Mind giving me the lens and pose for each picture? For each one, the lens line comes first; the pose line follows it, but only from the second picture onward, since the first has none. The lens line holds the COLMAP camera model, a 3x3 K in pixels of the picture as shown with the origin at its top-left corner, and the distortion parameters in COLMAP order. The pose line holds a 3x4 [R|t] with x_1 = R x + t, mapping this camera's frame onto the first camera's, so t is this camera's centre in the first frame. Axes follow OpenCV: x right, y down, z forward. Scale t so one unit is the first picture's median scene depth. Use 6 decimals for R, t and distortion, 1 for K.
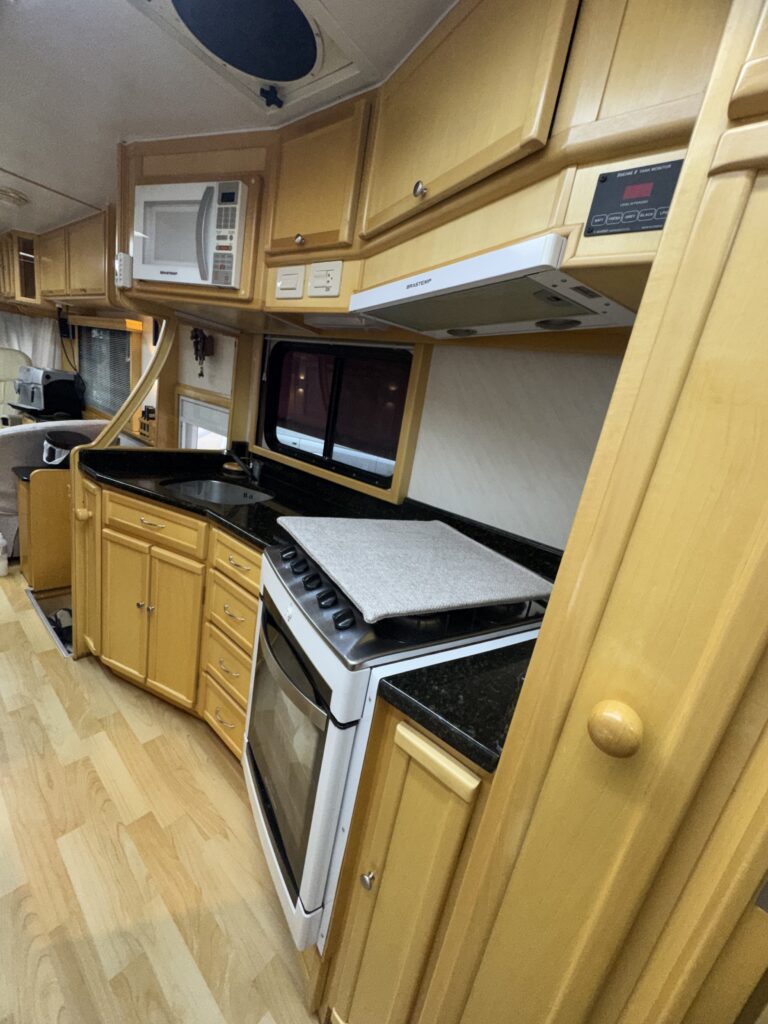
lens RADIAL K [[407.8, 0, 384.6], [0, 407.8, 511.7], [0, 0, 1]] dist [-0.003374, 0.000302]
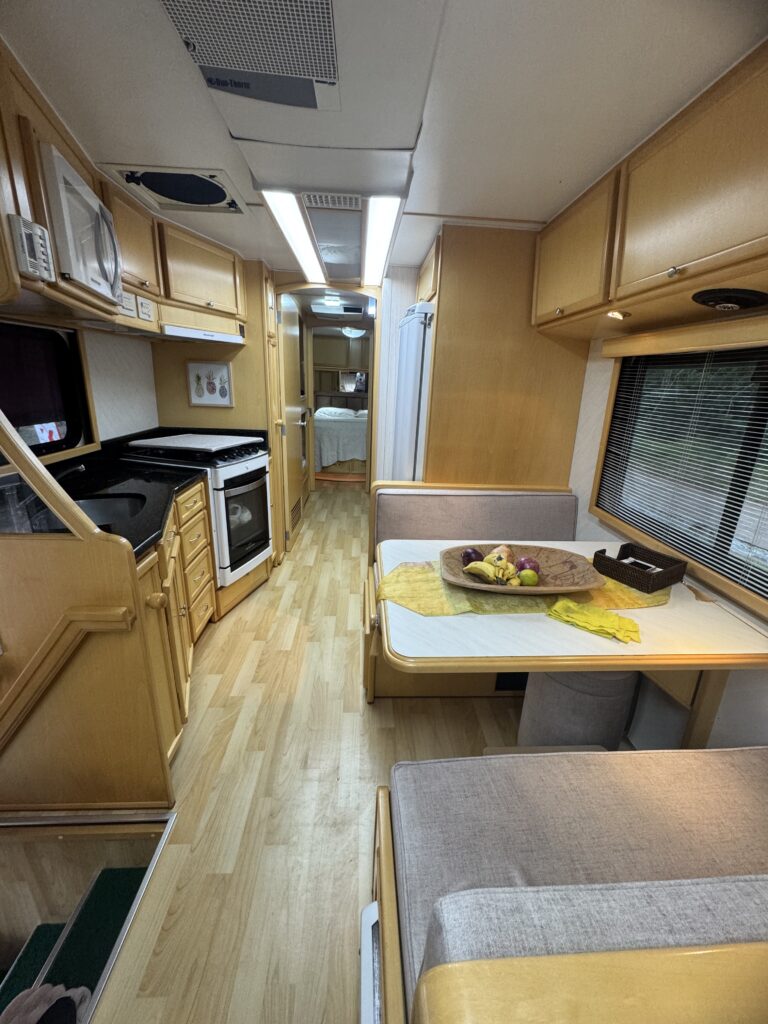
lens RADIAL K [[407.8, 0, 384.0], [0, 407.8, 511.3], [0, 0, 1]] dist [-0.003374, 0.000302]
pose [[-0.659516, -0.417244, 0.625257, -1.986342], [0.032577, 0.815154, 0.578327, -0.783597], [-0.750985, 0.401785, -0.524014, 1.392927]]
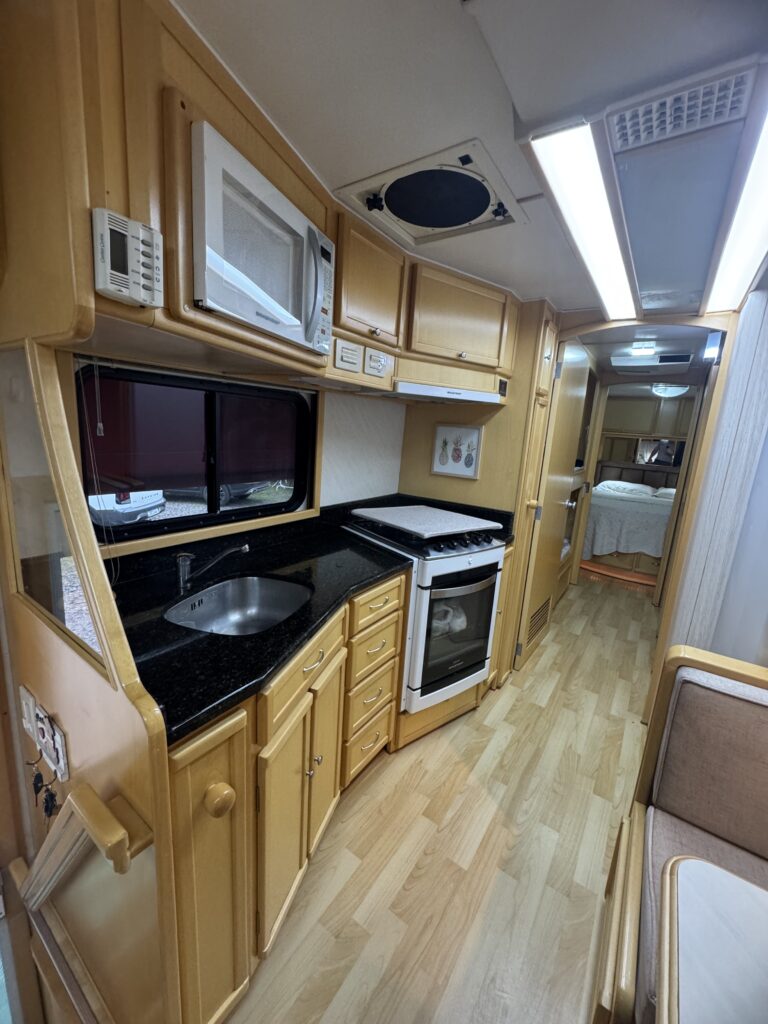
lens RADIAL K [[407.8, 0, 385.4], [0, 407.8, 511.5], [0, 0, 1]] dist [-0.003374, 0.000302]
pose [[-0.075645, -0.377040, 0.923103, -1.469080], [0.176612, 0.906052, 0.384548, -0.612493], [-0.981369, 0.192120, -0.001949, 1.024938]]
